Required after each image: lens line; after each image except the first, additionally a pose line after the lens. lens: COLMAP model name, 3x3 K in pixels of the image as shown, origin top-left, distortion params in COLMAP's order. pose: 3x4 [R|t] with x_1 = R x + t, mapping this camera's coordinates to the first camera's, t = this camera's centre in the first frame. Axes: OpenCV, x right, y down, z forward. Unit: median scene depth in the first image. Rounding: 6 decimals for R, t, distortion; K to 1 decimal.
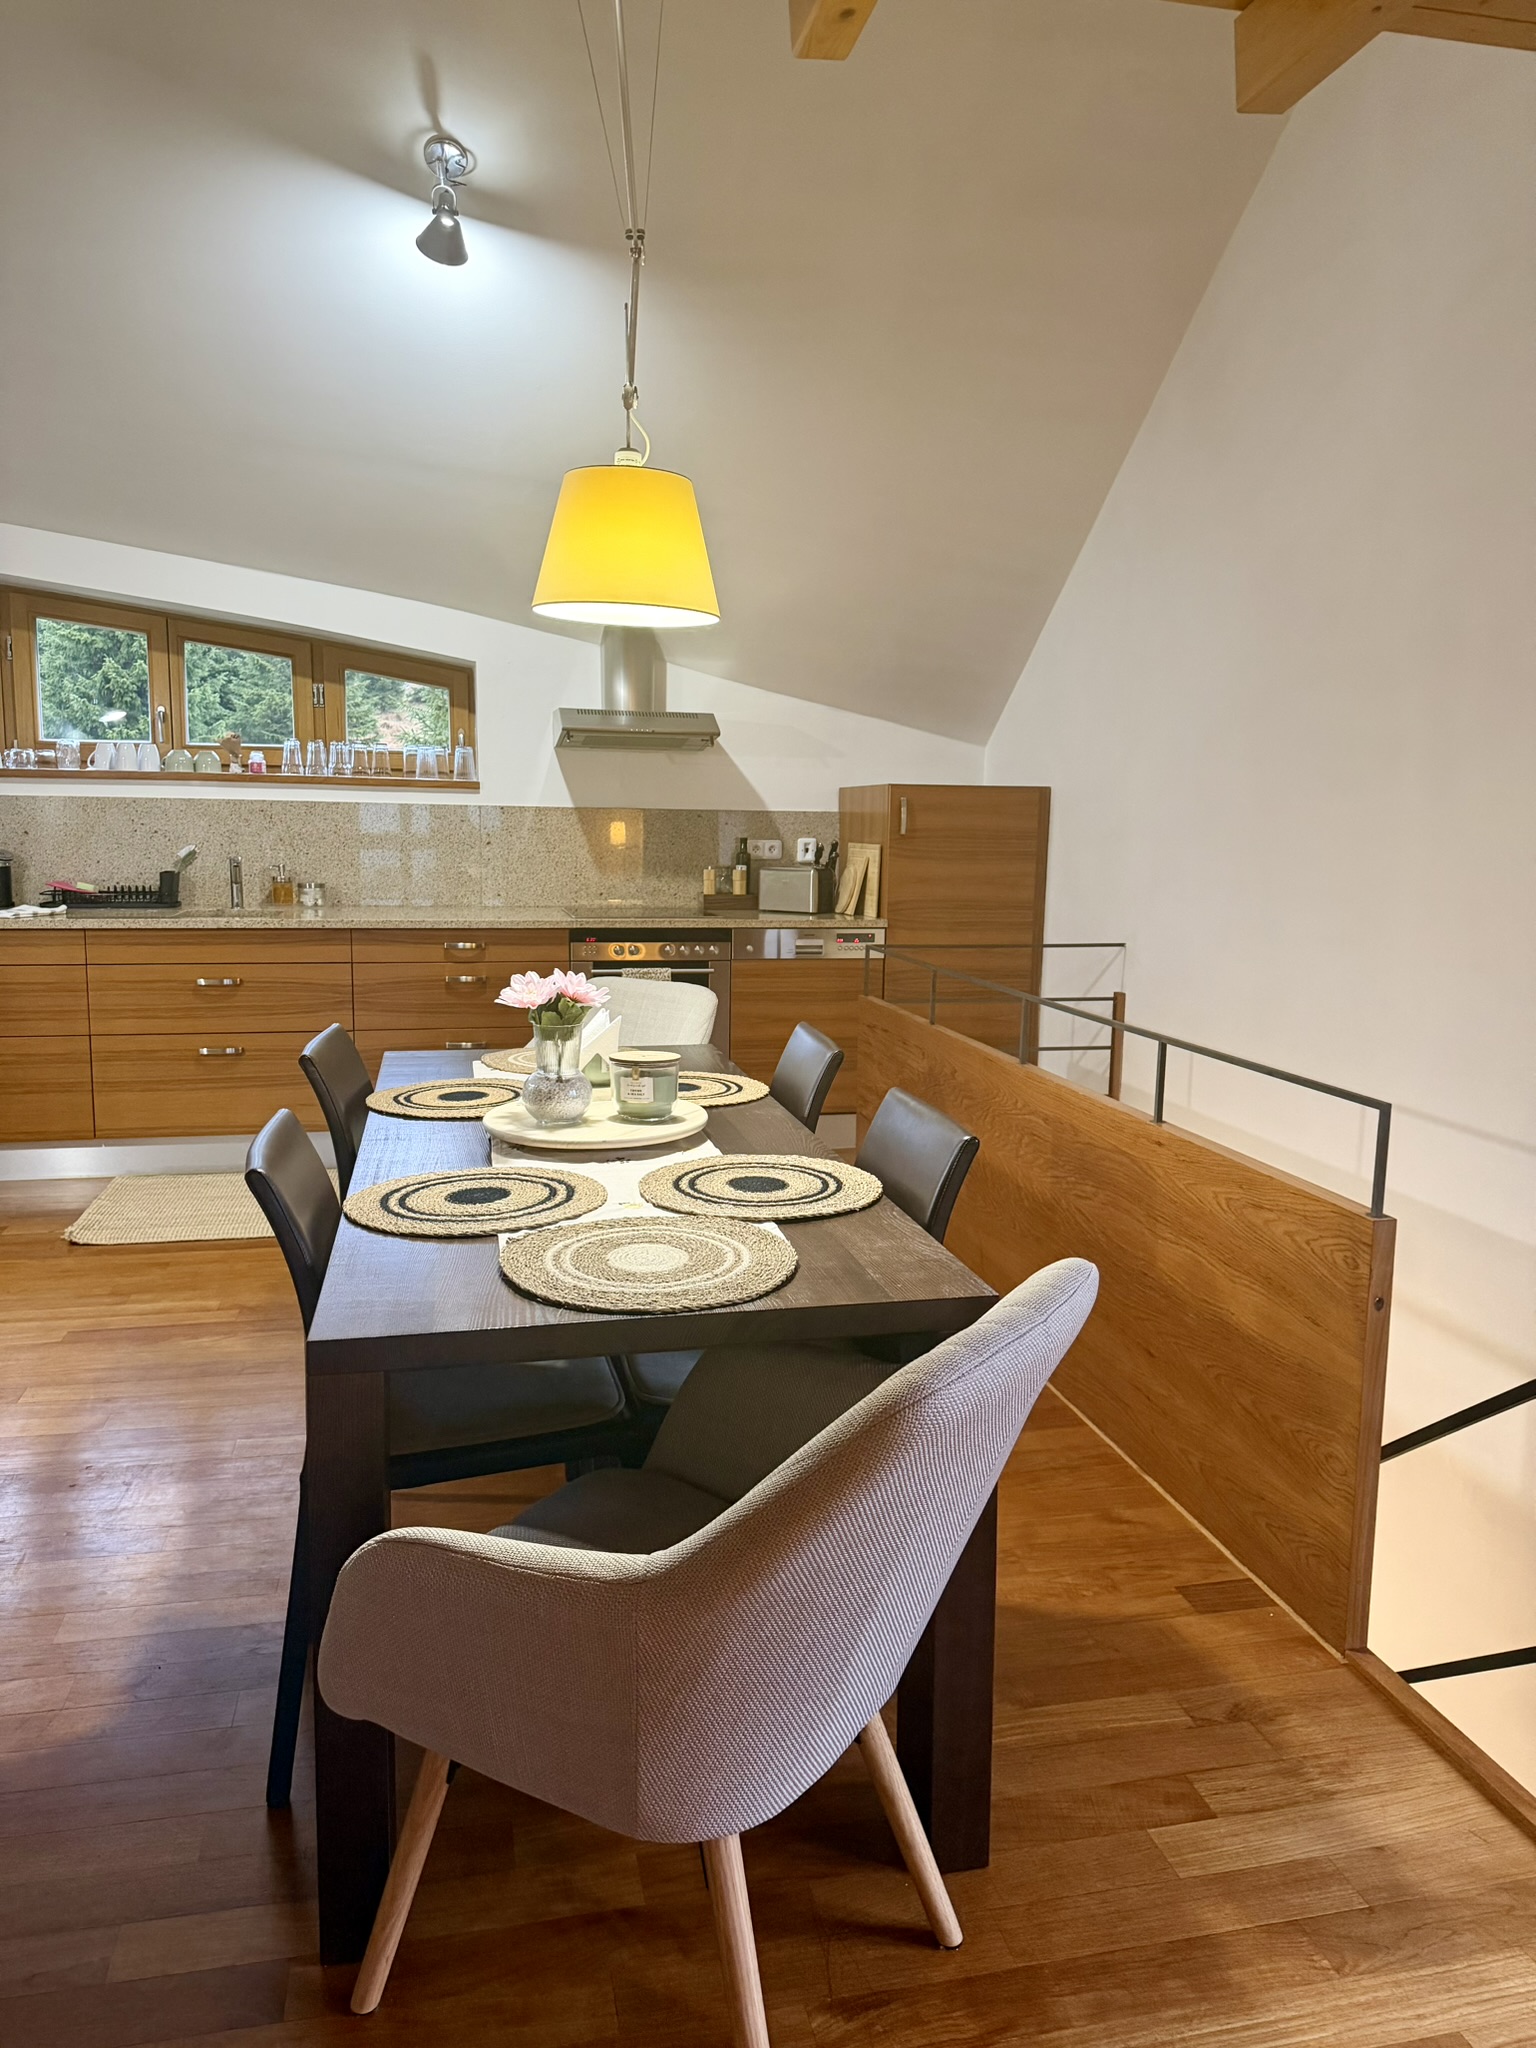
lens RADIAL K [[1447.4, 0, 774.0], [0, 1447.4, 1037.9], [0, 0, 1]] dist [0.063641, -0.002559]
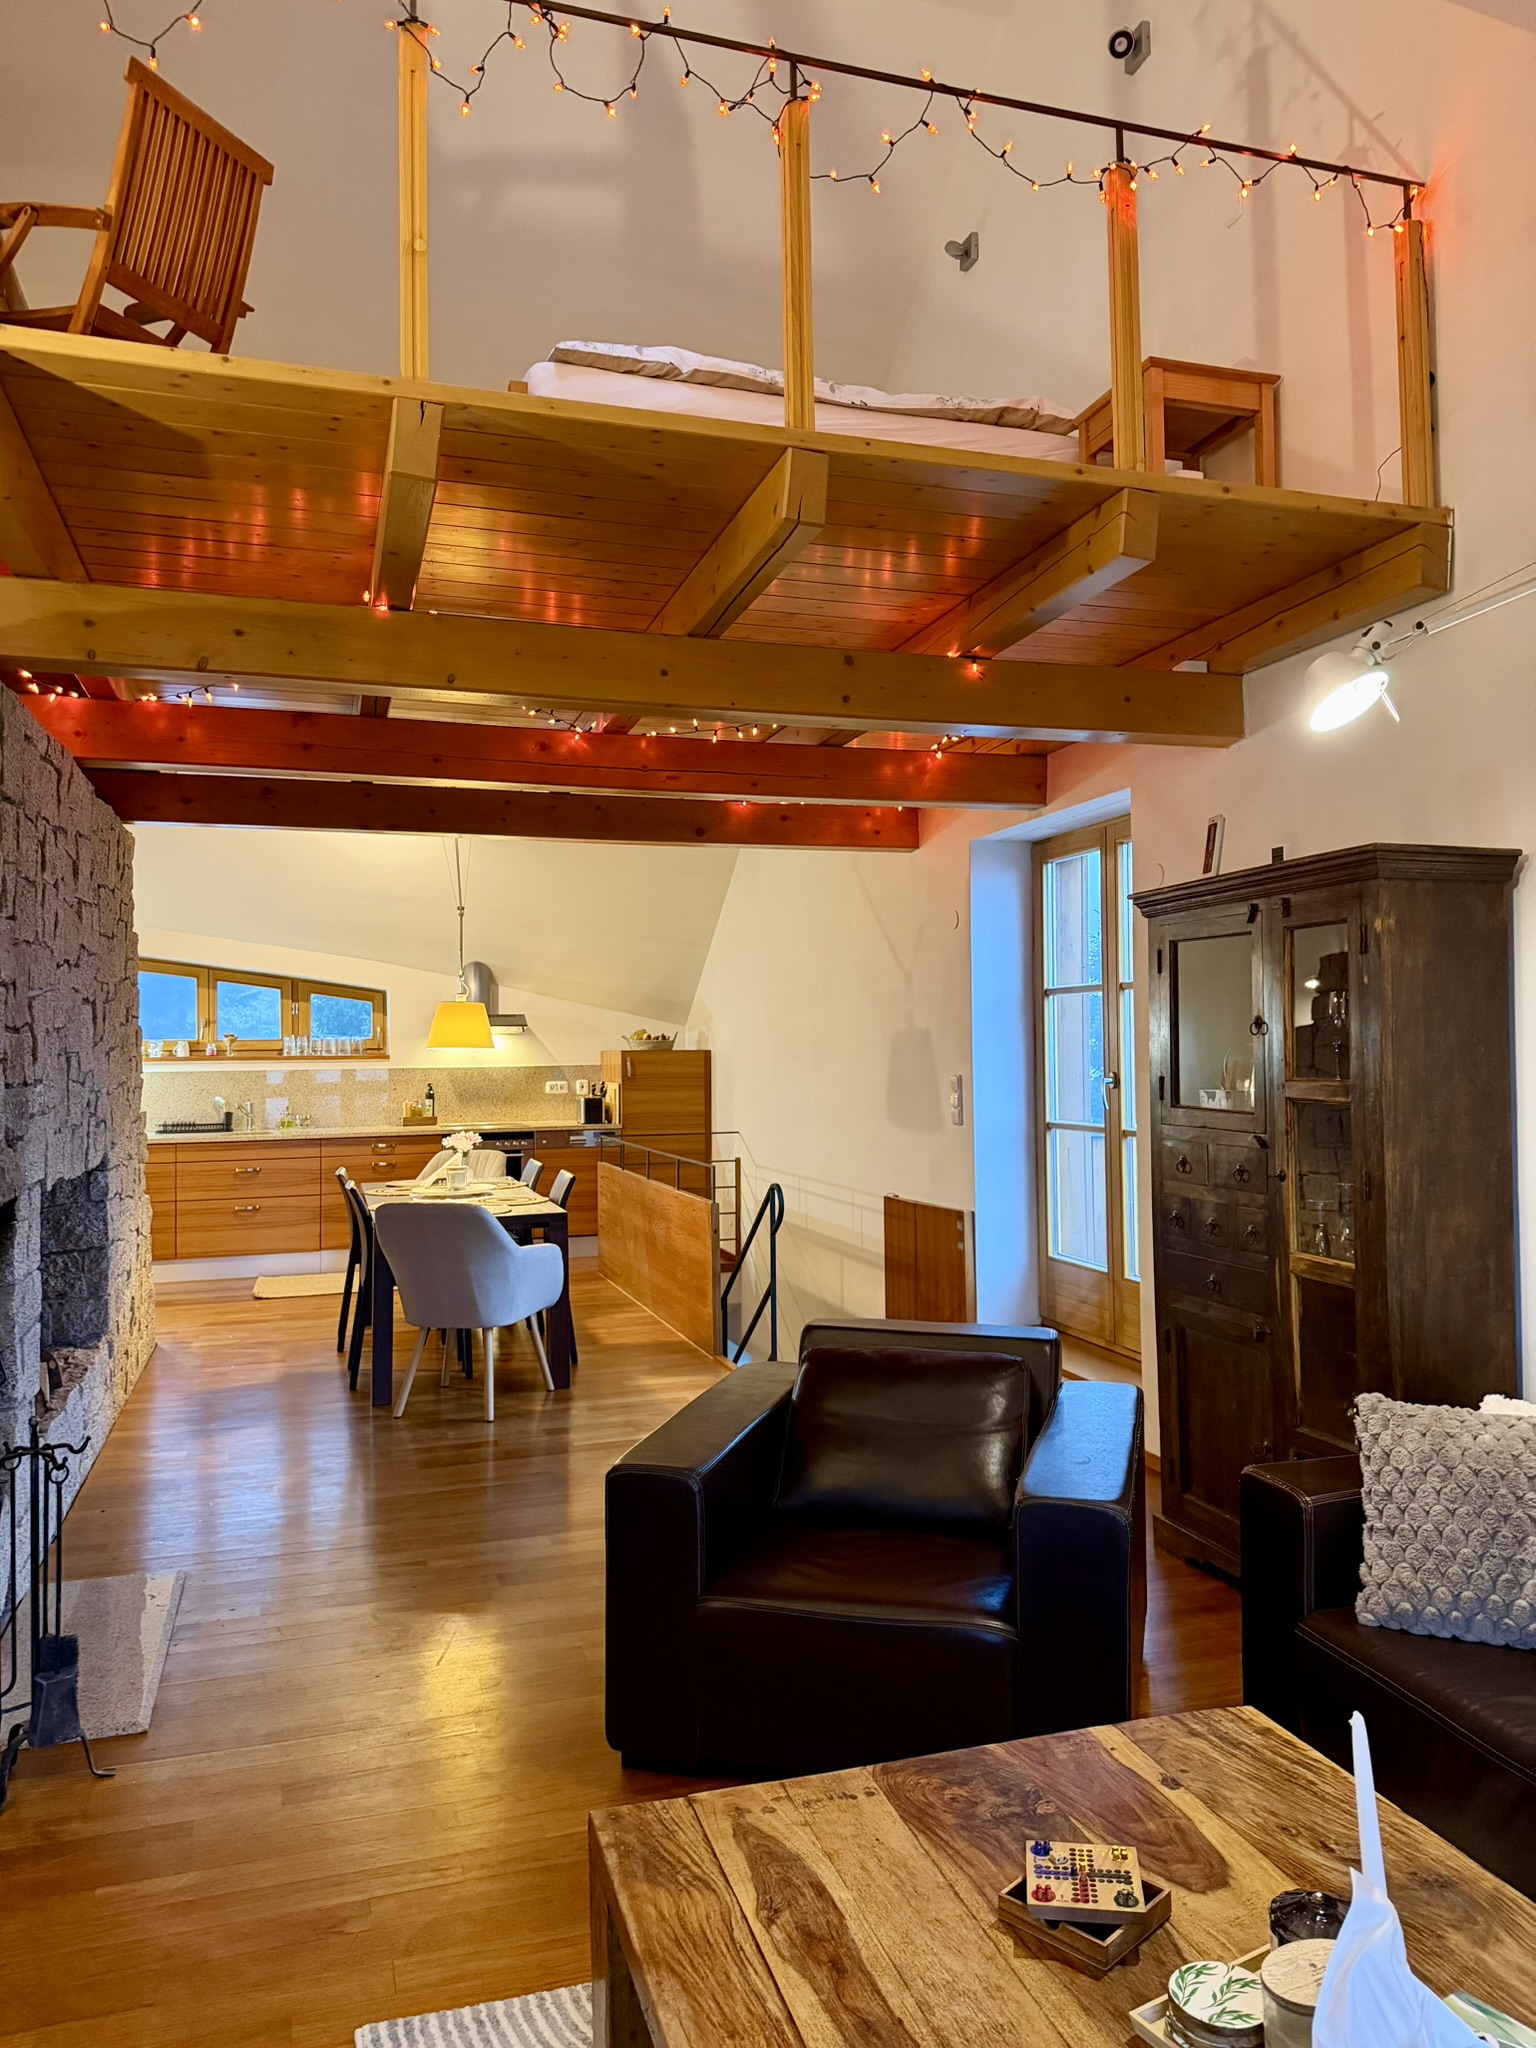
lens RADIAL K [[1447.4, 0, 768.0], [0, 1447.4, 1017.4], [0, 0, 1]] dist [0.063641, -0.002559]
pose [[0.995274, -0.024559, 0.093955, 0.087080], [0.040698, 0.983917, -0.173931, 0.101398], [-0.088172, 0.176933, 0.980266, -0.756290]]
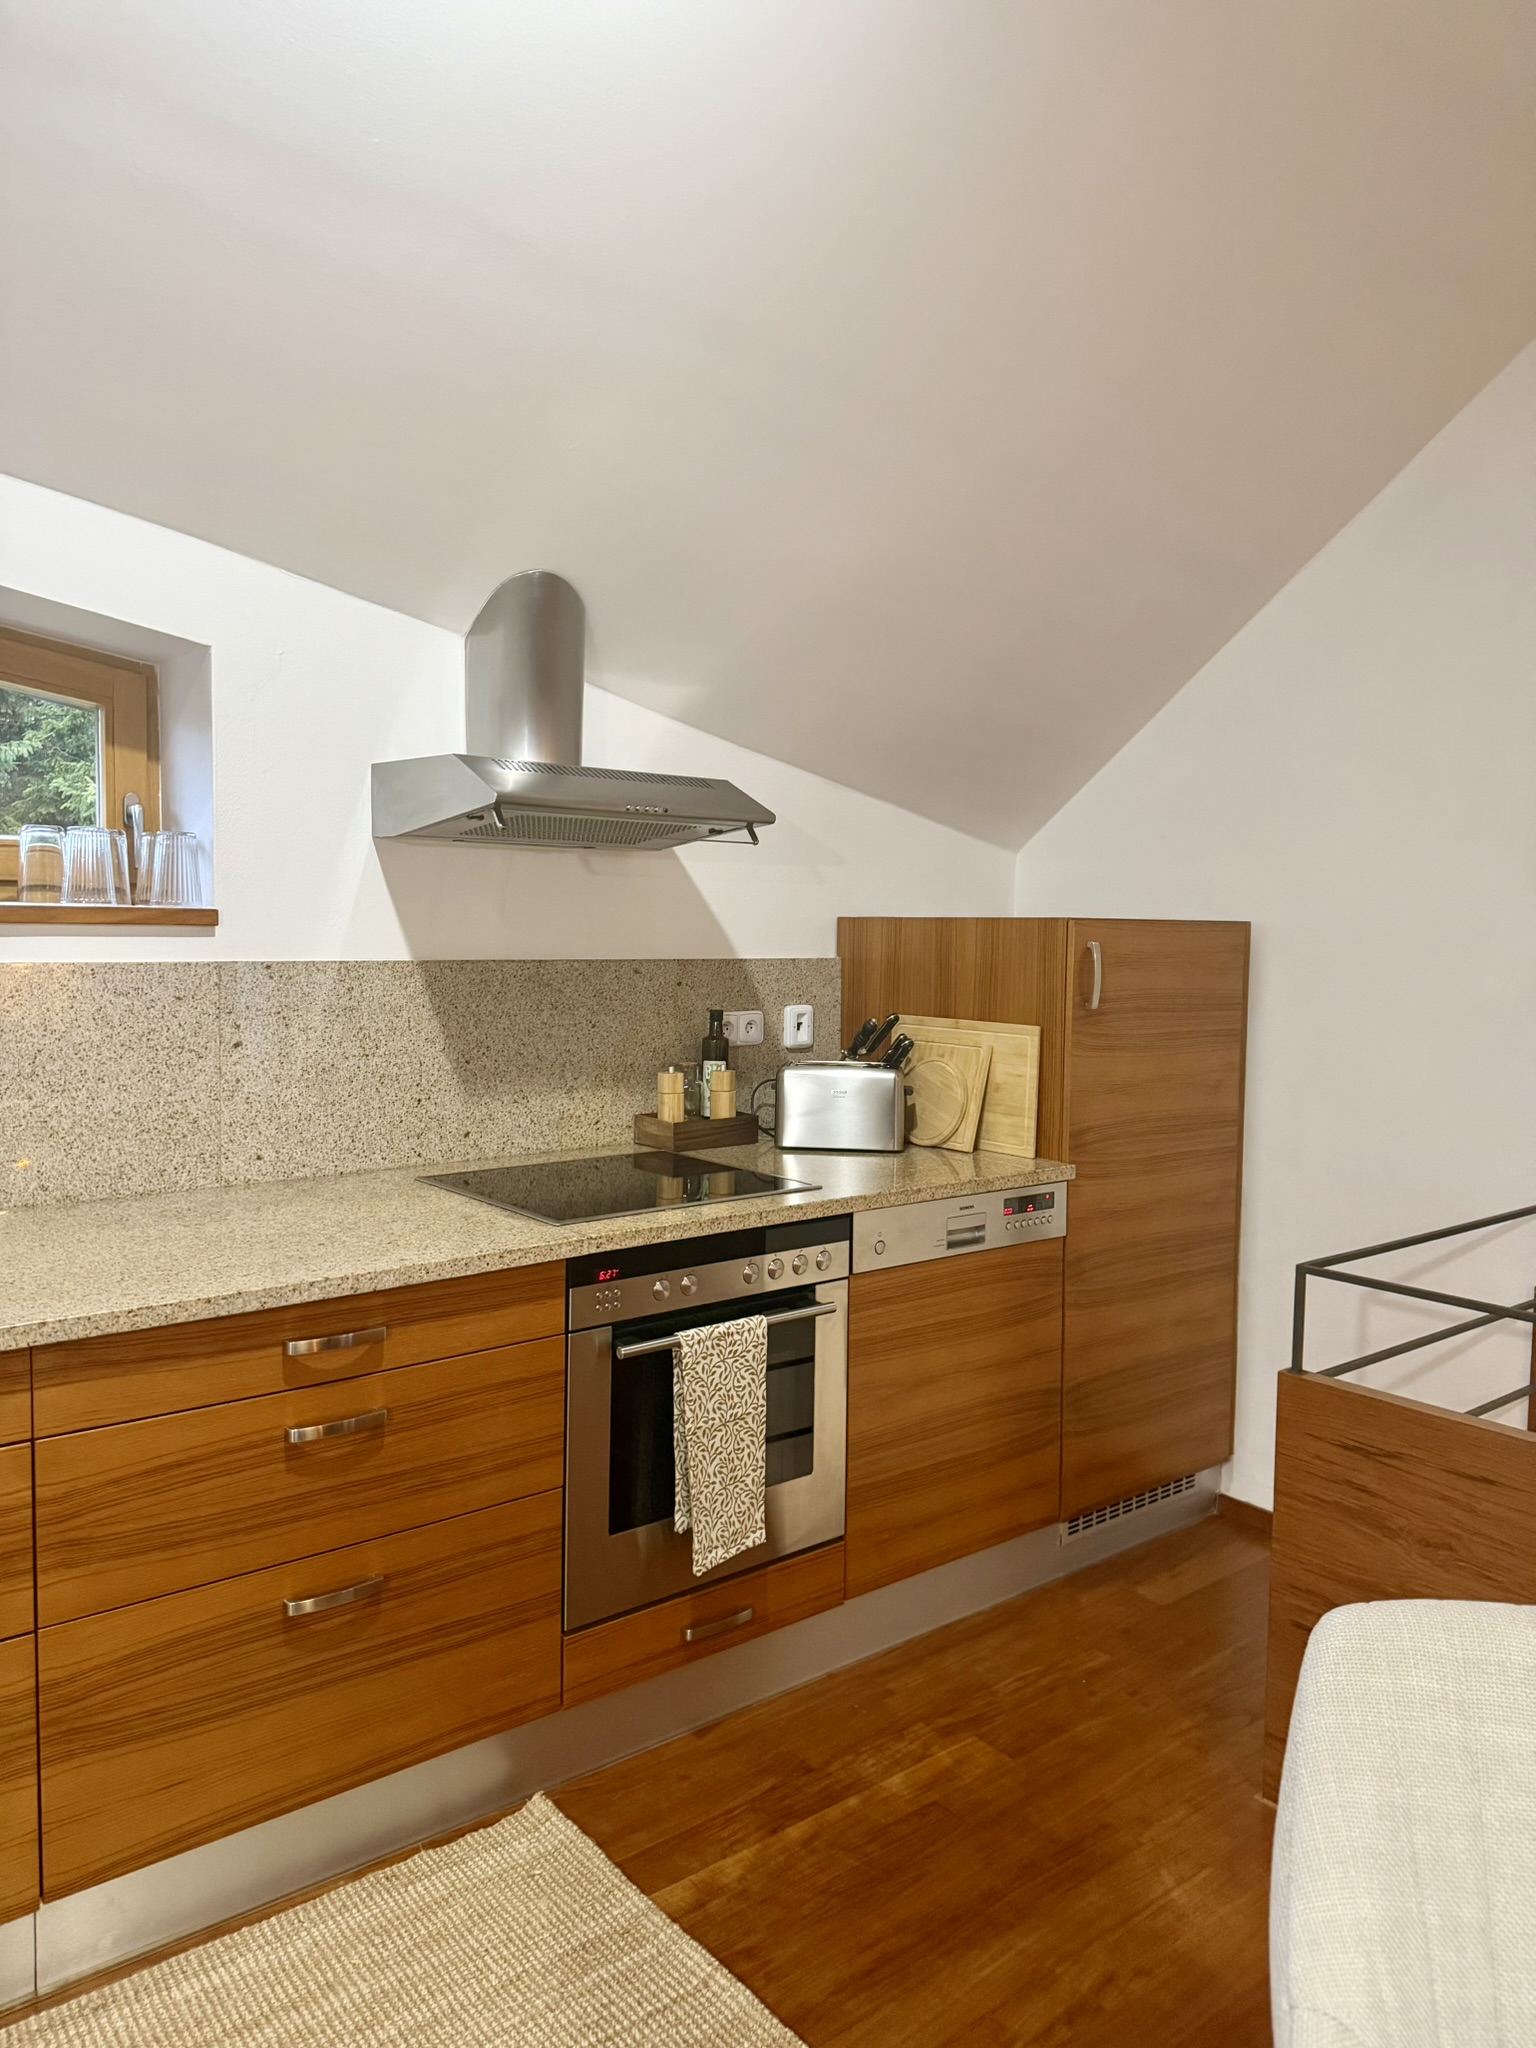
lens RADIAL K [[1447.4, 0, 768.0], [0, 1447.4, 1018.3], [0, 0, 1]] dist [0.063641, -0.002559]
pose [[0.900591, -0.031331, 0.433537, -0.243588], [0.063204, 0.996237, -0.059297, -0.104418], [-0.430048, 0.080804, 0.899183, 0.519127]]
